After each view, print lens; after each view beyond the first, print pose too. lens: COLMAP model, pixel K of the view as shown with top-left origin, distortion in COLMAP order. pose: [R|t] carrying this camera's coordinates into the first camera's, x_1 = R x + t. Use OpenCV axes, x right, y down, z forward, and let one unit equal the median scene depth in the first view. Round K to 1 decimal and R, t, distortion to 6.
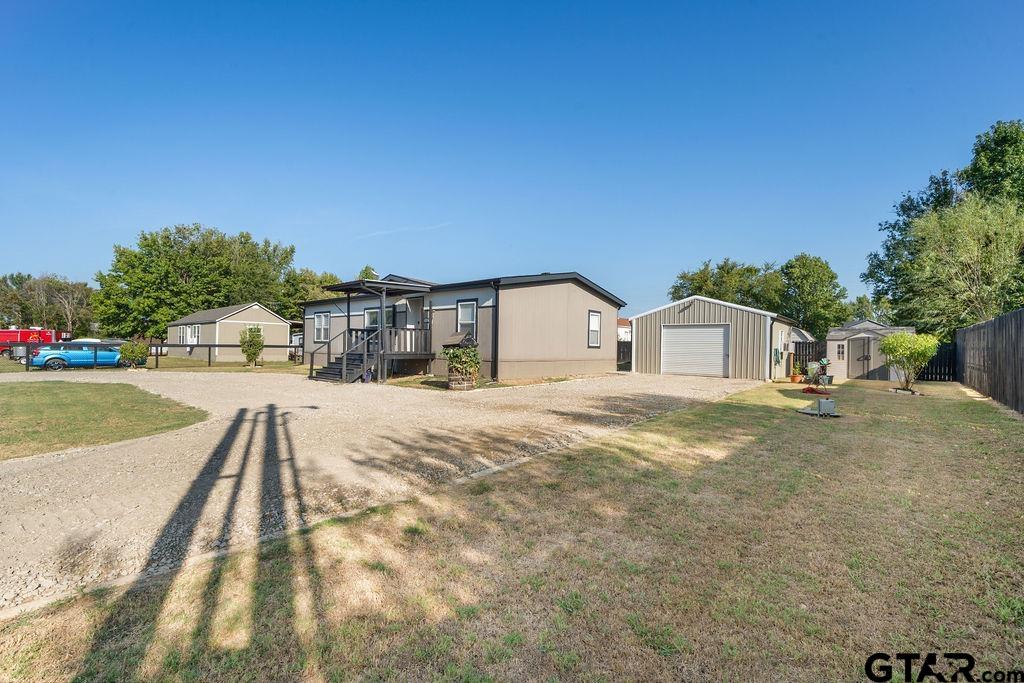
lens RADIAL K [[422.6, 0, 511.7], [0, 422.6, 345.3], [0, 0, 1]] dist [0.001617, -0.000076]
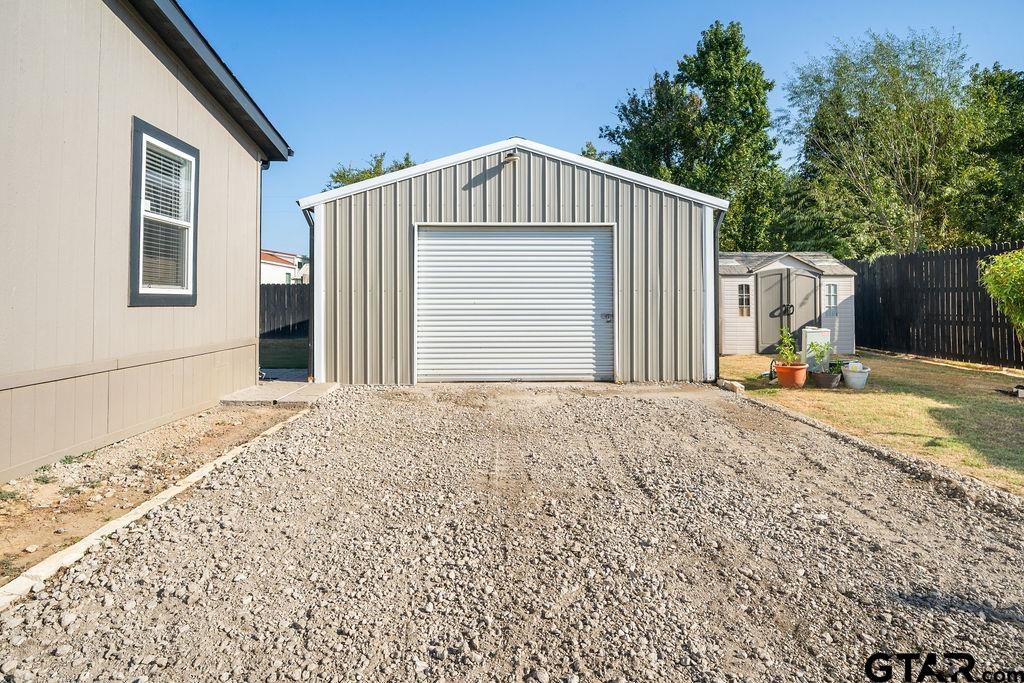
lens RADIAL K [[568.8, 0, 505.5], [0, 568.8, 283.1], [0, 0, 1]] dist [0.000711, 0.002130]
pose [[0.754880, -0.001406, 0.655861, 0.139953], [0.011767, 0.999866, -0.011399, 0.000726], [-0.655757, 0.016322, 0.754795, 0.684818]]
